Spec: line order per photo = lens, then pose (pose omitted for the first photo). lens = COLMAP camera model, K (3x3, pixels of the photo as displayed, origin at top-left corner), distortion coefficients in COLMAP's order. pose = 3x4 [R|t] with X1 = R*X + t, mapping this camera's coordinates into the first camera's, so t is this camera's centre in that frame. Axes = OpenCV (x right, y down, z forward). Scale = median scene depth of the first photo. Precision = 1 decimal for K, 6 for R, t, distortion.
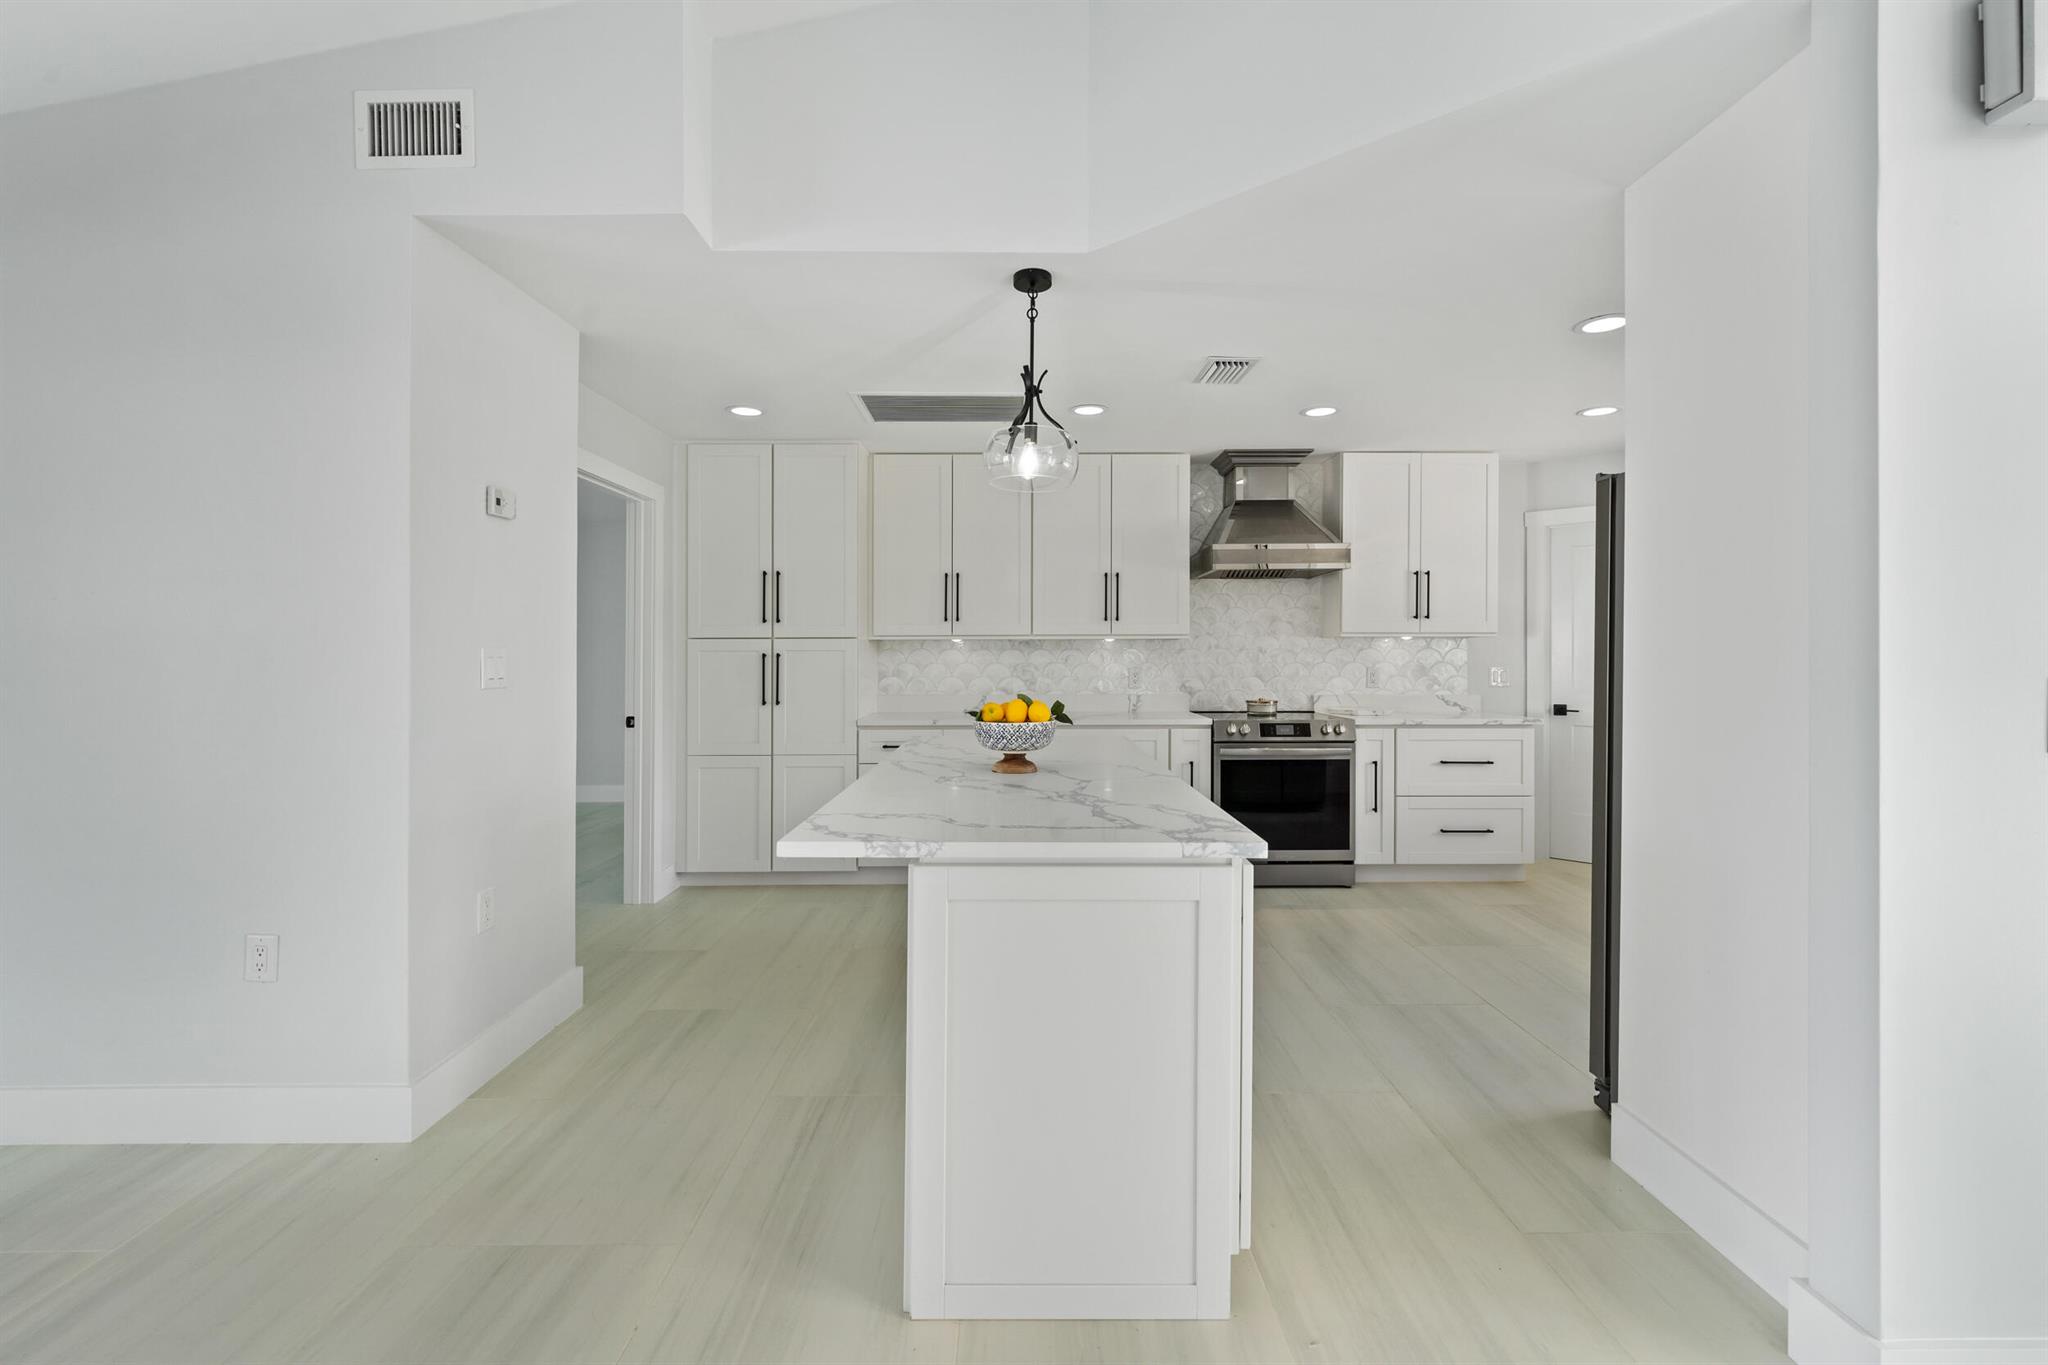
lens RADIAL K [[841.4, 0, 1030.2], [0, 841.4, 646.6], [0, 0, 1]] dist [-0.000947, -0.000063]
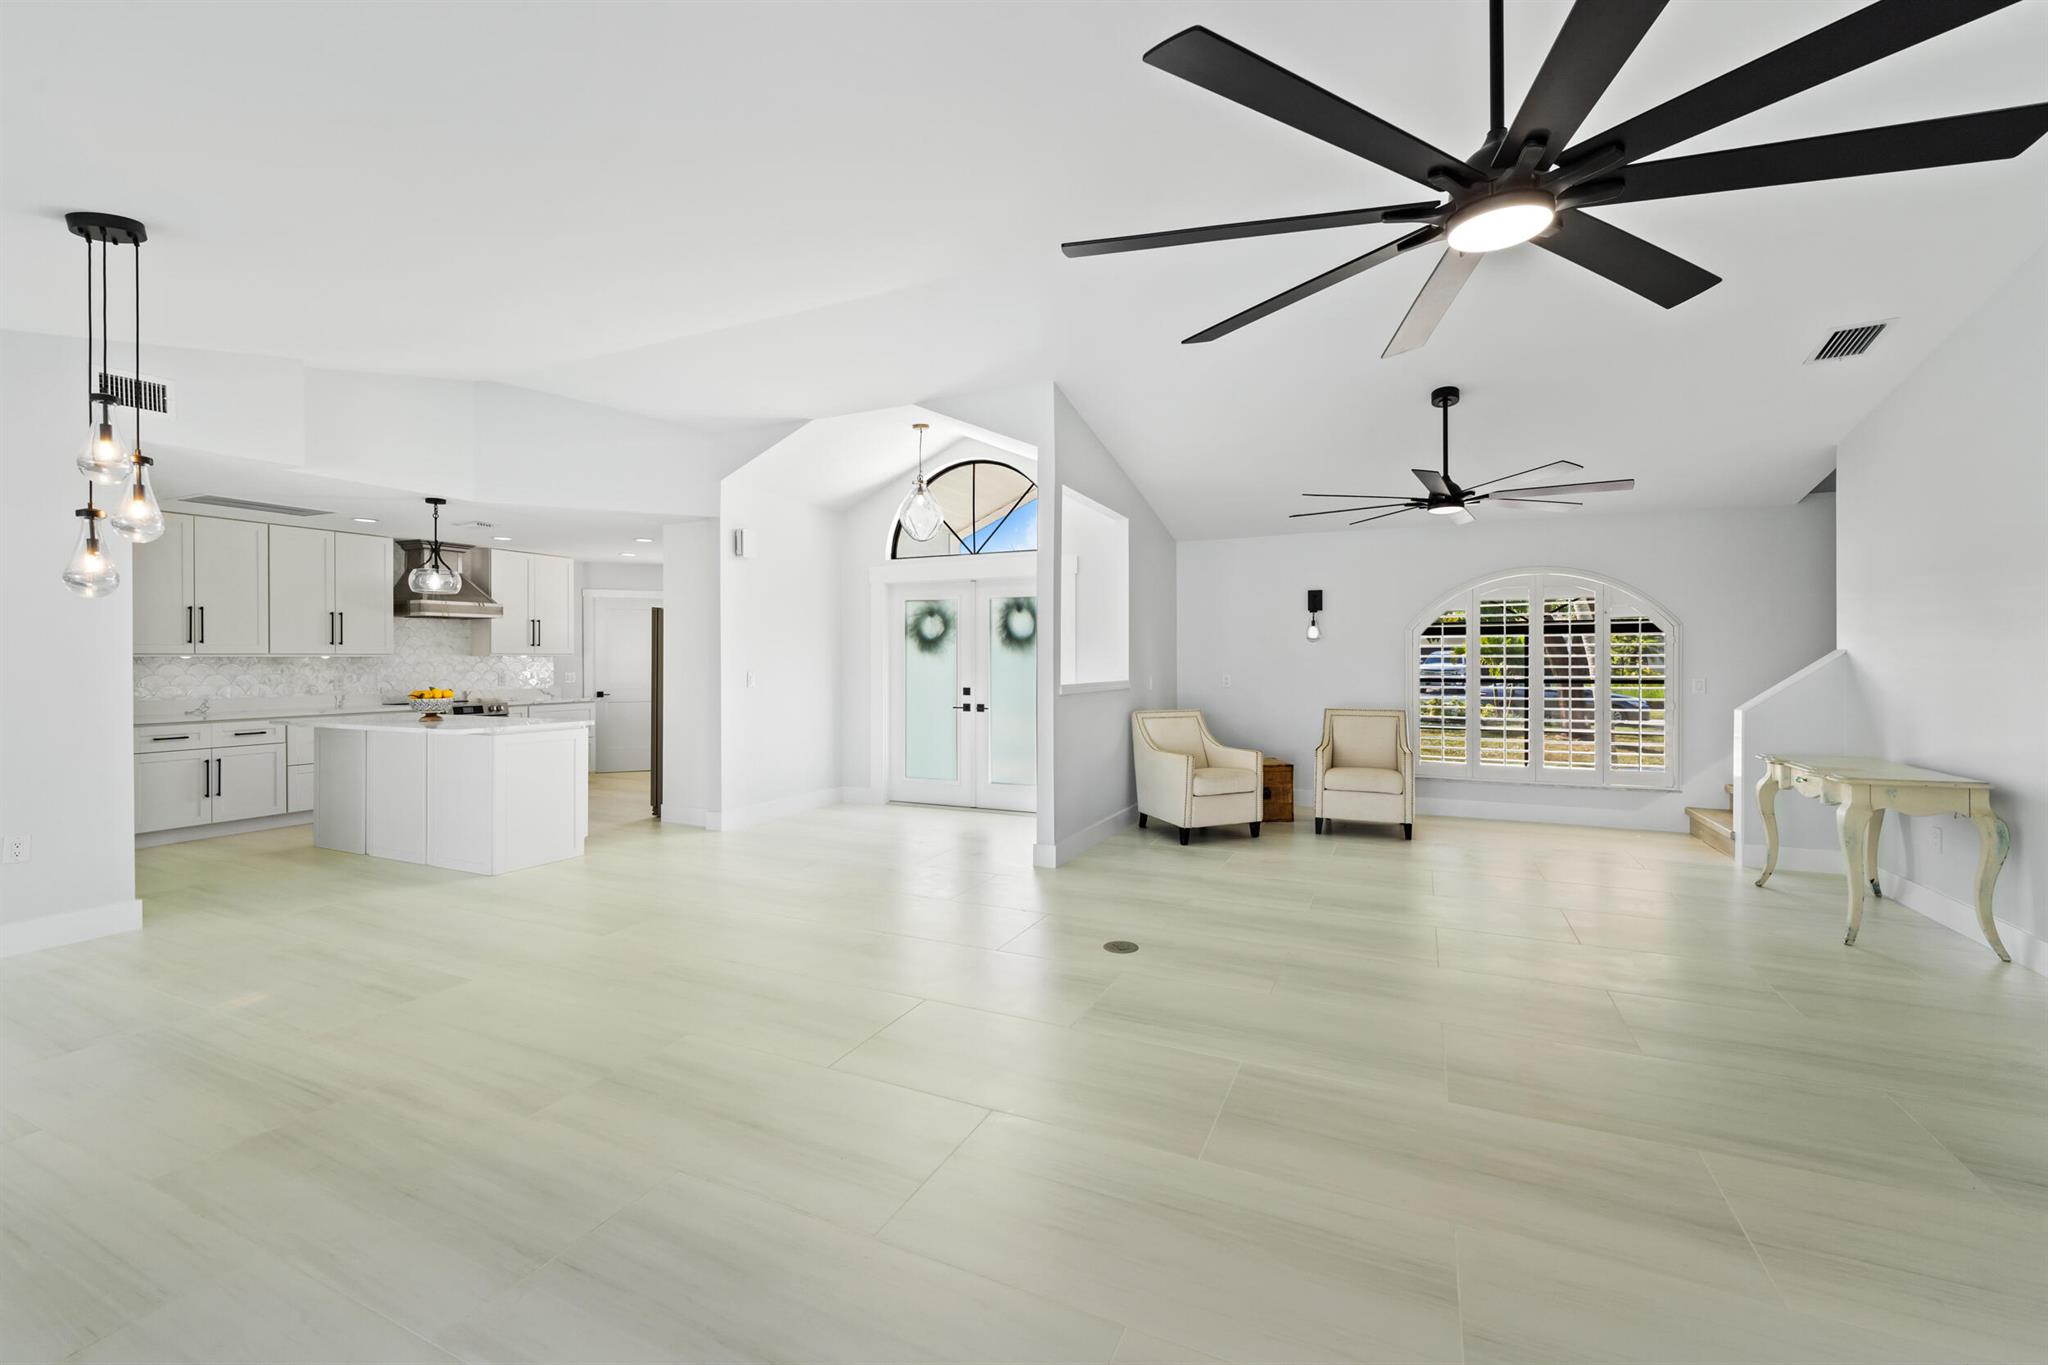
lens RADIAL K [[841.4, 0, 1032.3], [0, 841.4, 669.0], [0, 0, 1]] dist [-0.000947, -0.000063]
pose [[0.423847, -0.008931, 0.905690, -0.704727], [-0.008480, 0.999868, 0.013828, -0.017900], [-0.905694, -0.013541, 0.423716, -0.718196]]
